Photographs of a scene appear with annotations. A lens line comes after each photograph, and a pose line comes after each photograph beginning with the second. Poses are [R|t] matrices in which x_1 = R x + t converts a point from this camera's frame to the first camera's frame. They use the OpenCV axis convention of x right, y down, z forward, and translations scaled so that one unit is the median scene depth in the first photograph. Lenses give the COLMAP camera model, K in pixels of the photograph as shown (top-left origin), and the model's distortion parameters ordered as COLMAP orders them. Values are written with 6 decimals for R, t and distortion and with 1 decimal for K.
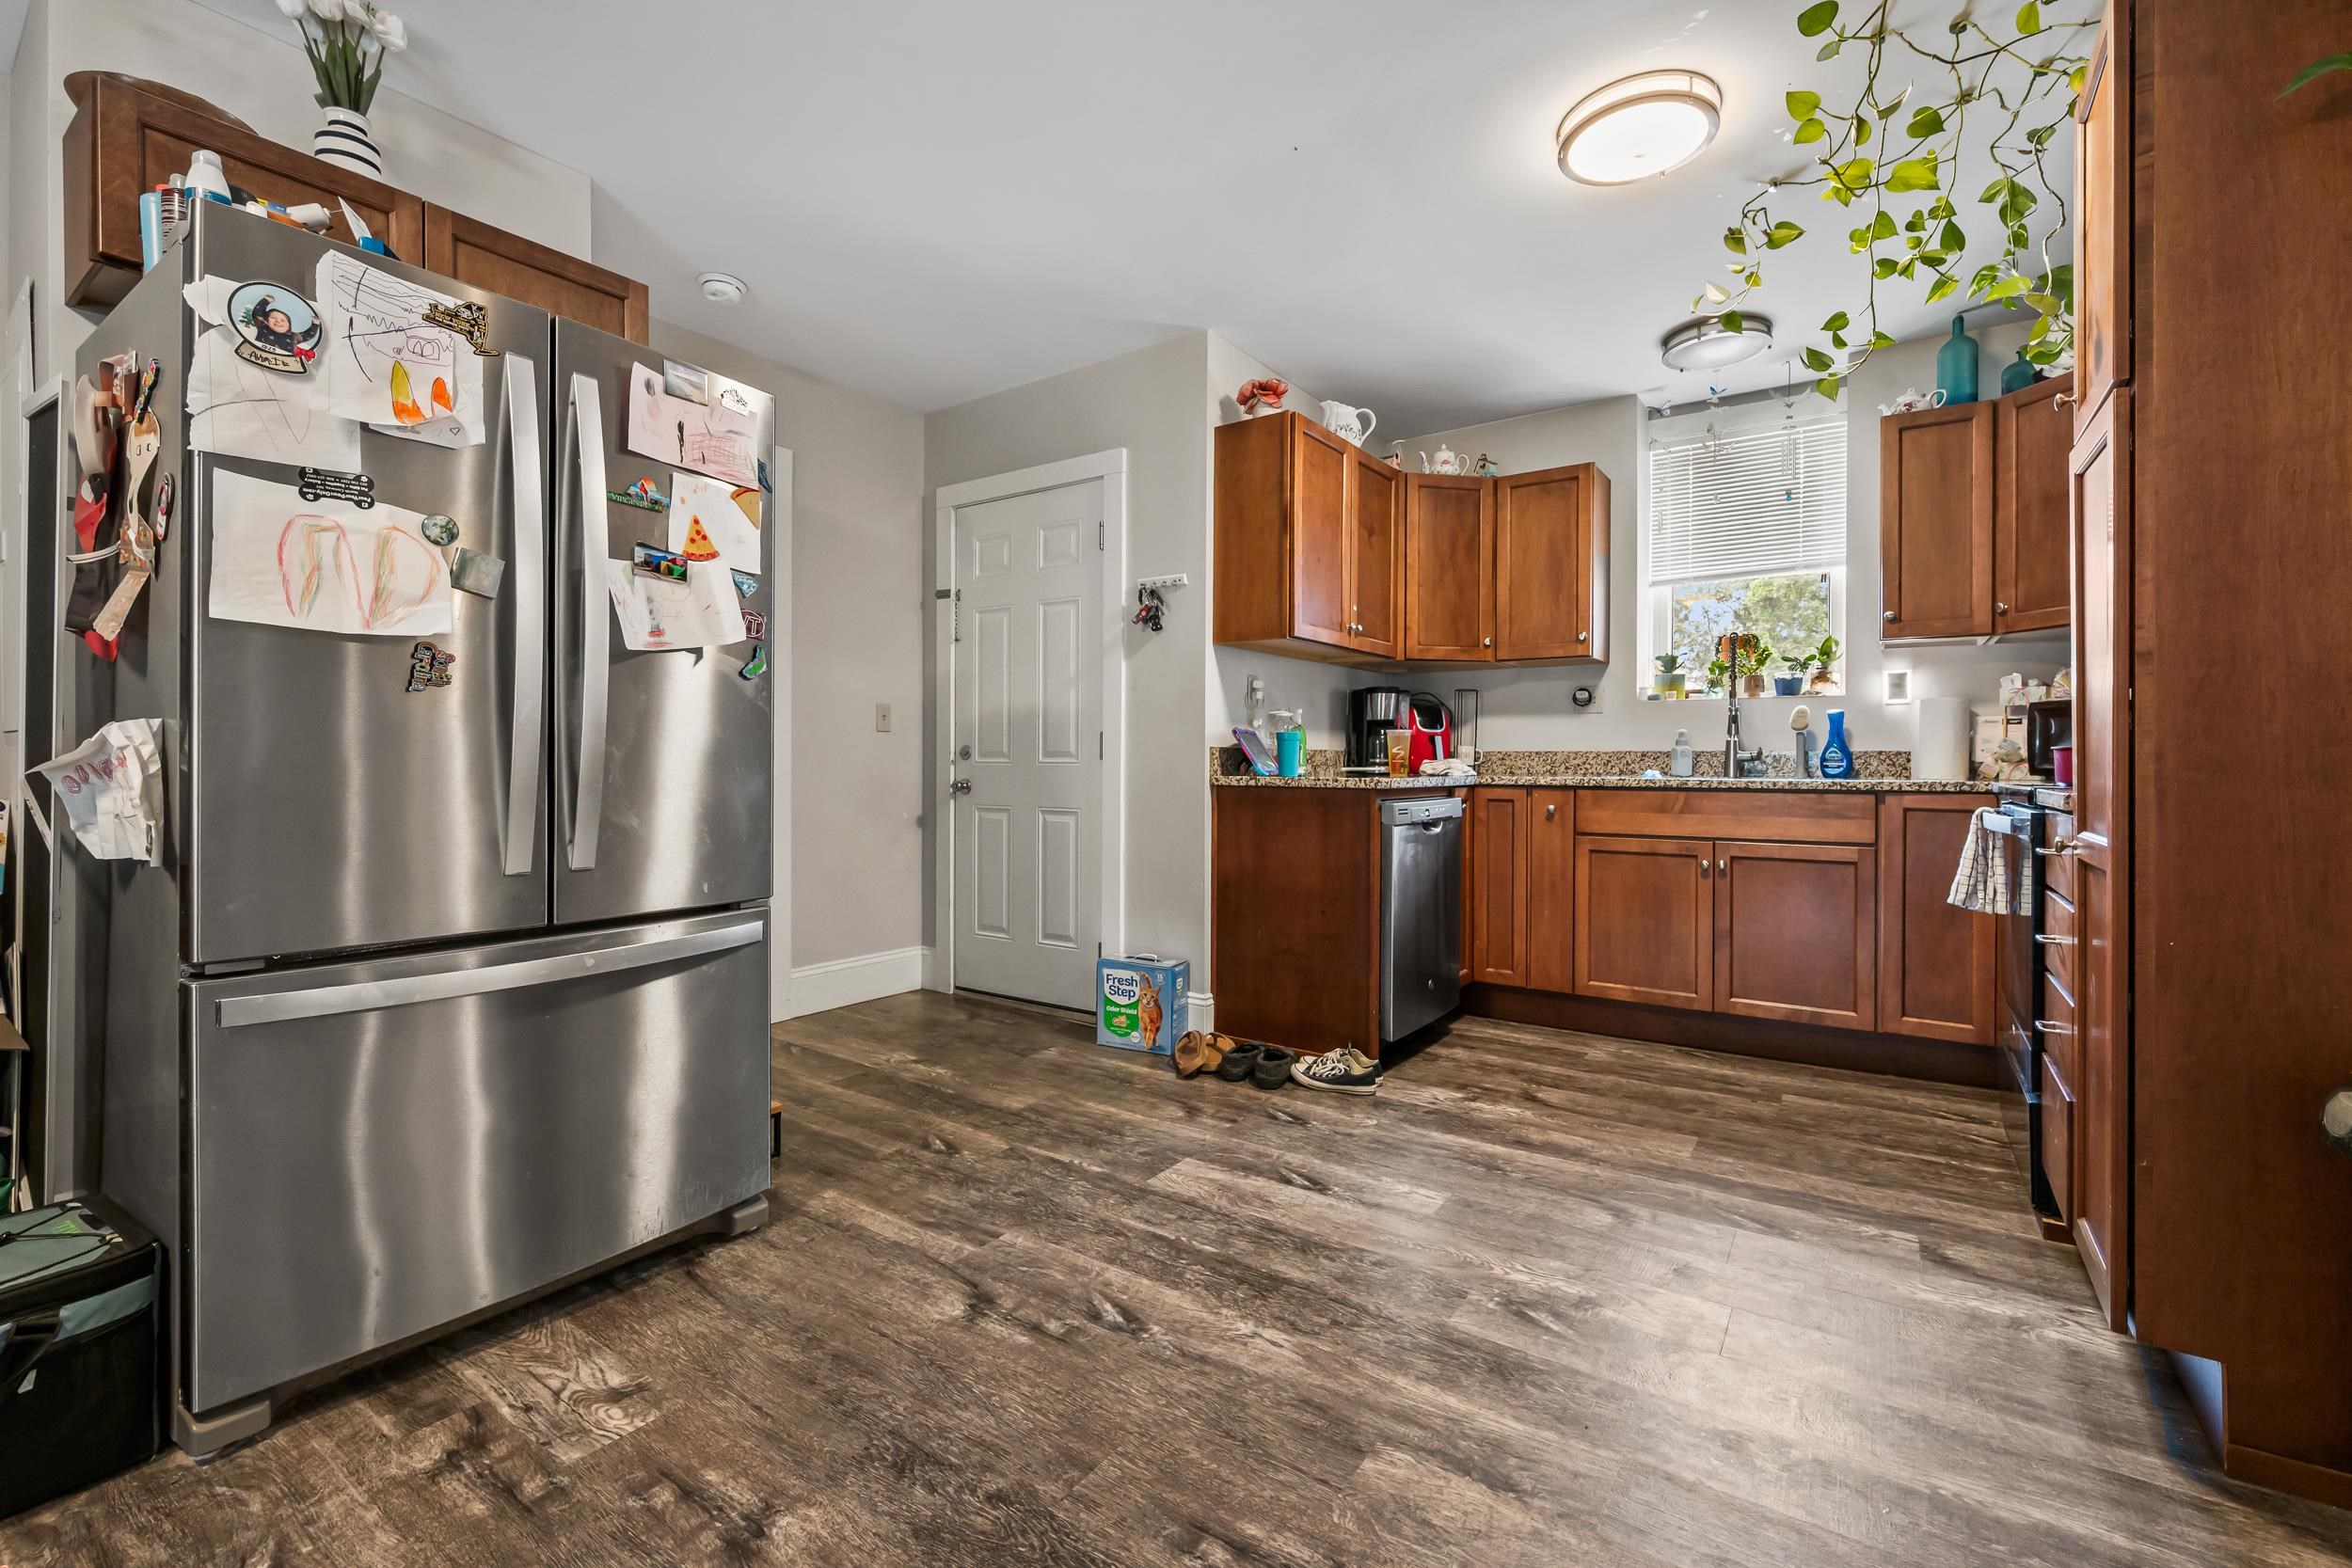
lens RADIAL K [[1020.4, 0, 1186.3], [0, 1020.4, 769.0], [0, 0, 1]] dist [-0.000782, -0.000050]
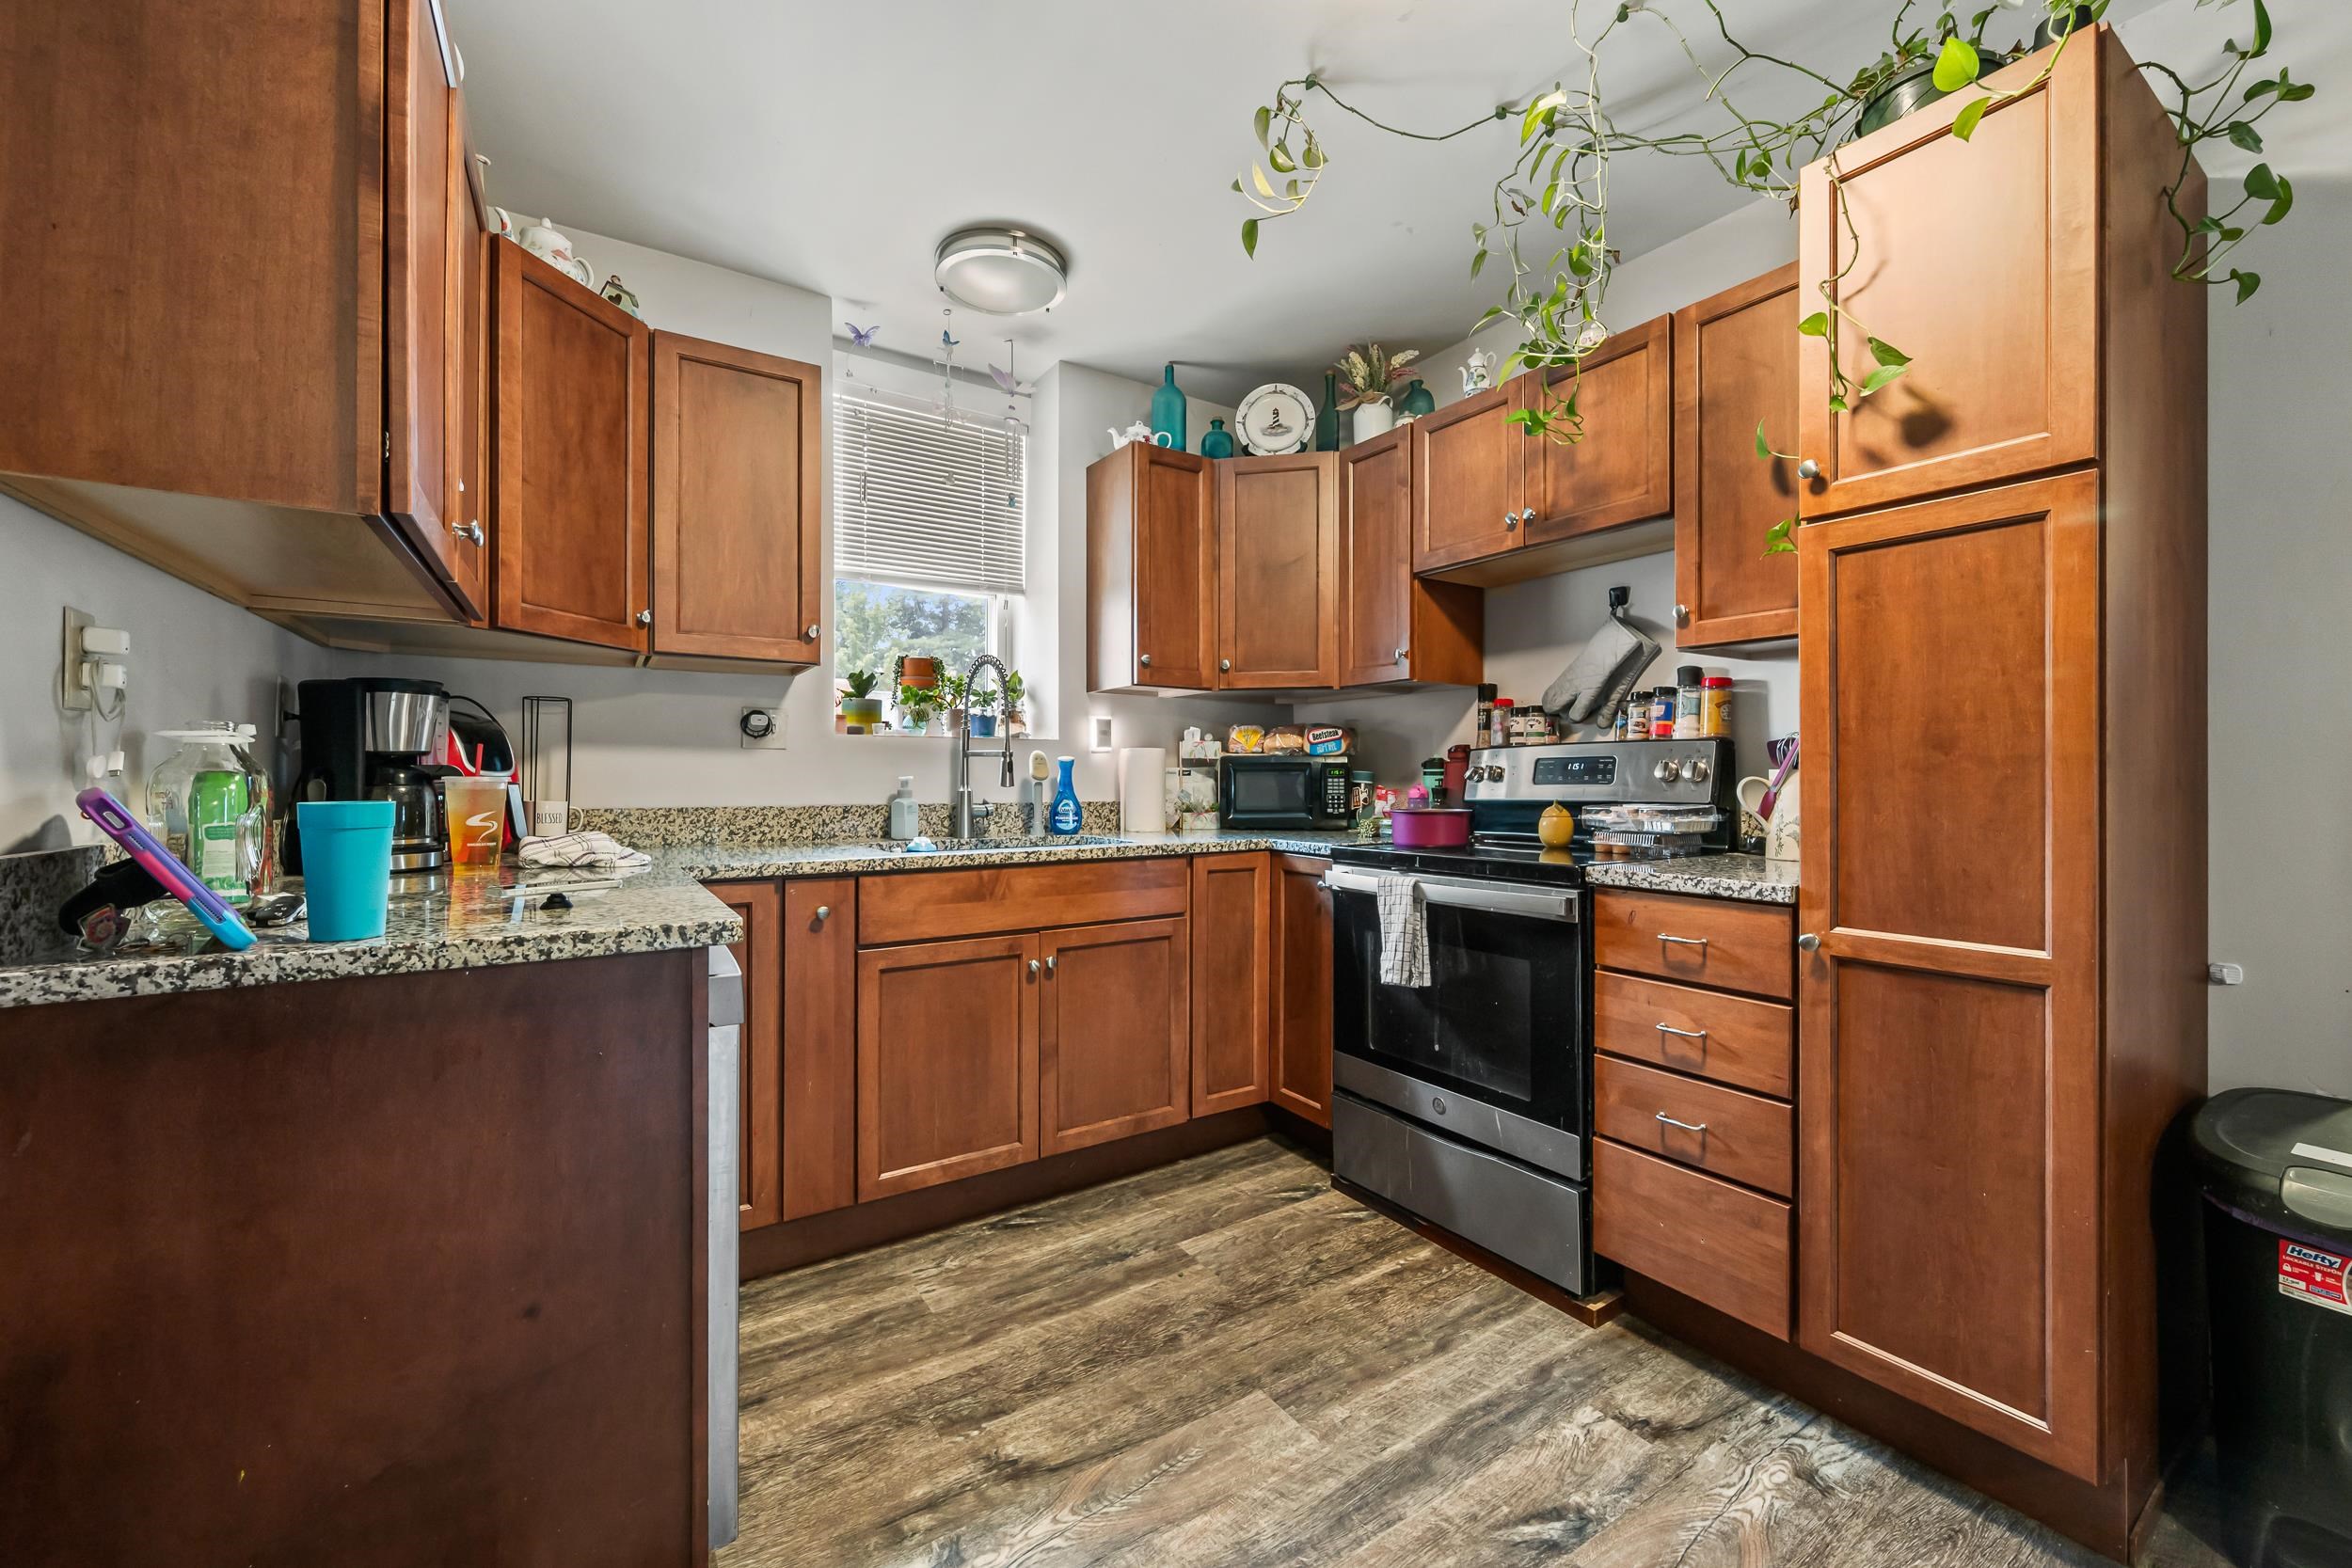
lens RADIAL K [[924.9, 0, 1177.4], [0, 924.9, 776.3], [0, 0, 1]] dist [-0.007808, -0.000554]
pose [[0.368465, -0.003074, 0.929636, -0.080006], [0.005031, 0.999986, 0.001312, -0.045702], [-0.929628, 0.004194, 0.368476, 0.674379]]
